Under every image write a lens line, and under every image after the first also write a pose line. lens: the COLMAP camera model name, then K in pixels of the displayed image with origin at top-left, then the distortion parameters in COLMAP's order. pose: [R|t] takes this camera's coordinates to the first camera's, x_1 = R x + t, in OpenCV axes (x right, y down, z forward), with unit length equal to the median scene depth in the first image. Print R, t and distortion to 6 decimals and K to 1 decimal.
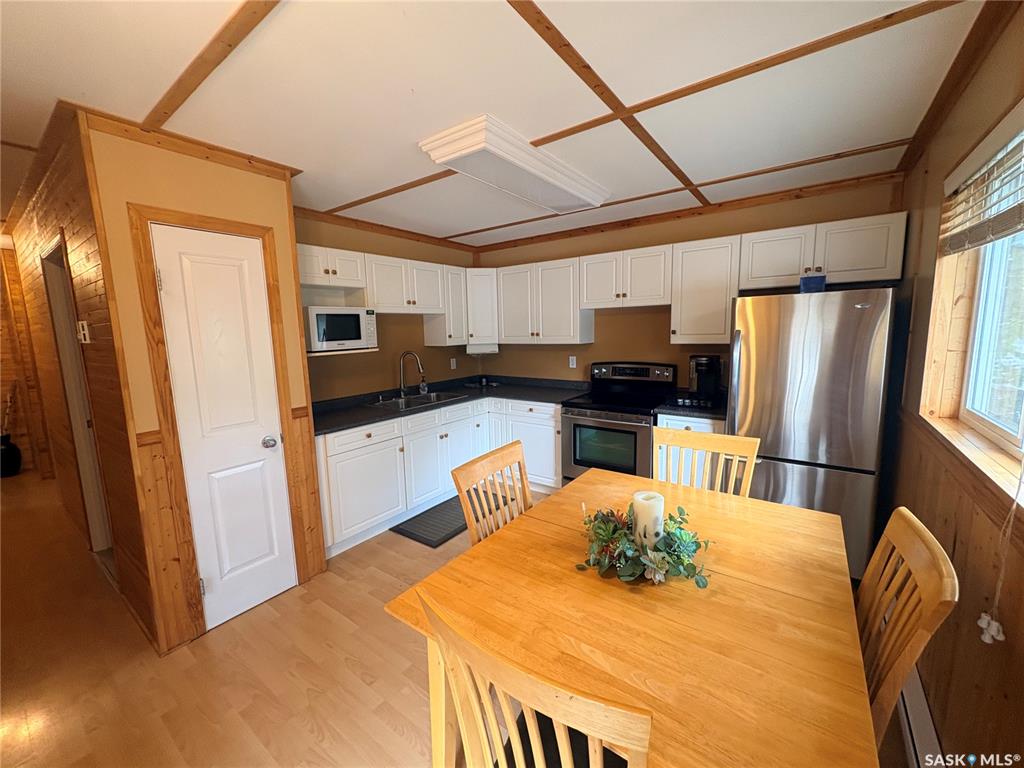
lens RADIAL K [[408.0, 0, 506.3], [0, 408.0, 384.9], [0, 0, 1]] dist [0.001547, -0.000206]
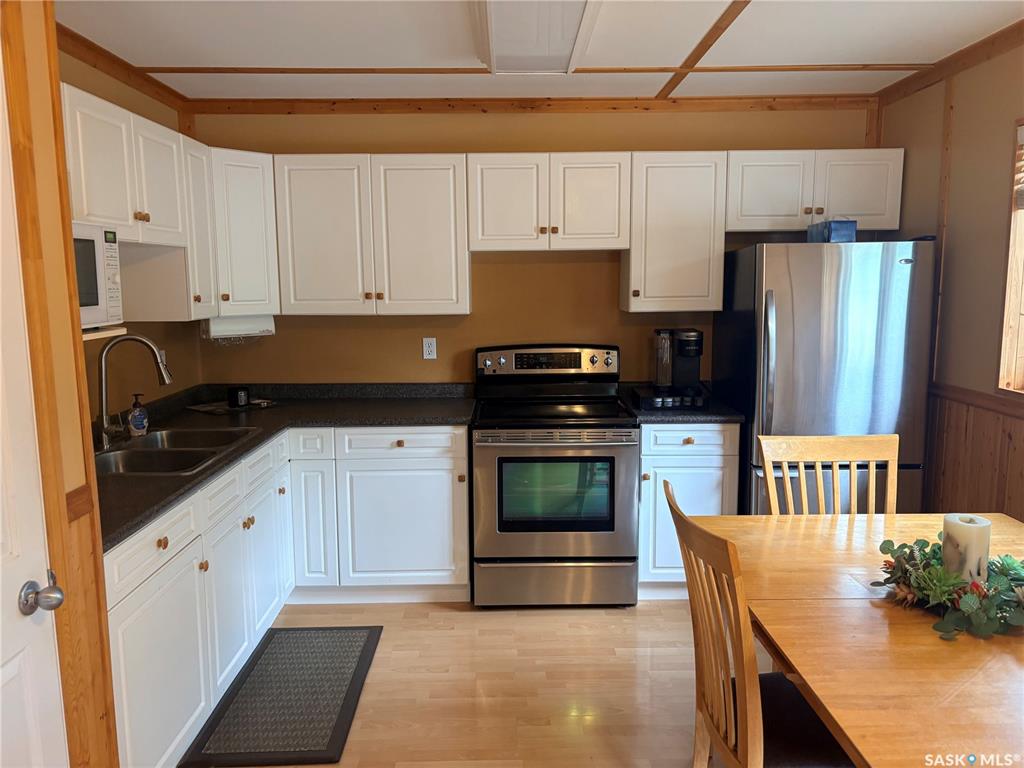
lens RADIAL K [[777.9, 0, 516.1], [0, 777.9, 385.2], [0, 0, 1]] dist [0.059611, -0.053643]
pose [[0.798778, -0.062944, 0.598324, -0.420609], [0.070129, 0.997474, 0.011310, -0.012788], [-0.597525, 0.032926, 0.801174, 0.133829]]
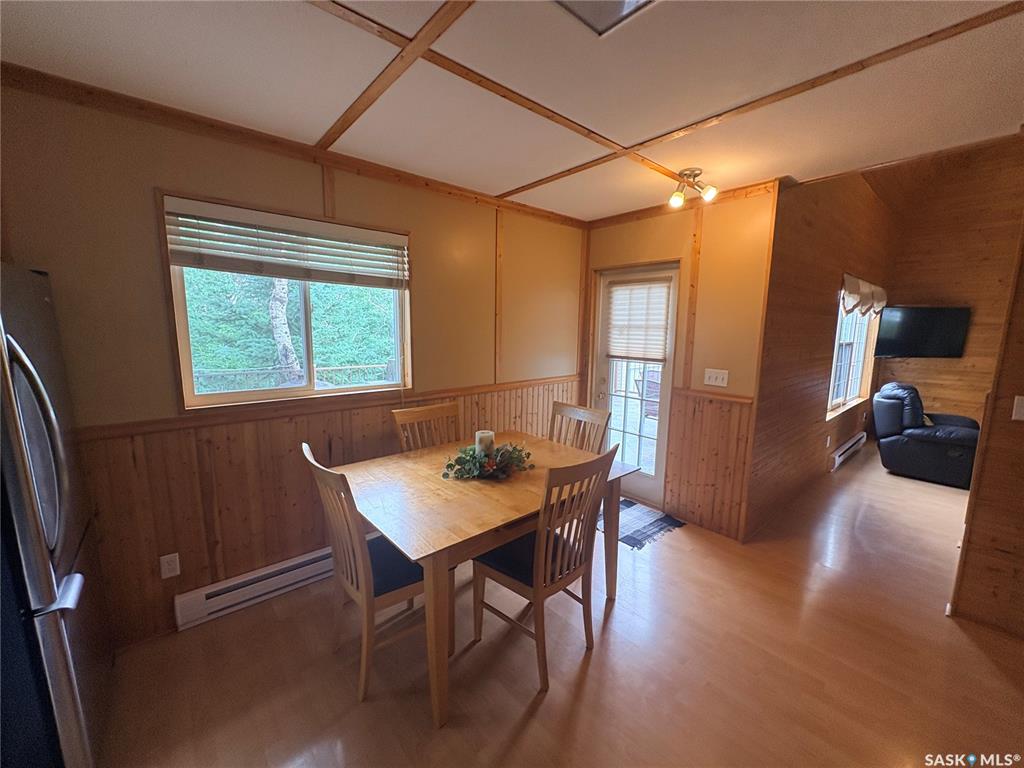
lens RADIAL K [[408.0, 0, 513.7], [0, 408.0, 389.5], [0, 0, 1]] dist [0.001547, -0.000206]
pose [[-0.974639, -0.021123, 0.222784, -0.041149], [0.042887, 0.959452, 0.278590, -0.125291], [-0.219635, 0.281079, -0.934213, 0.924304]]
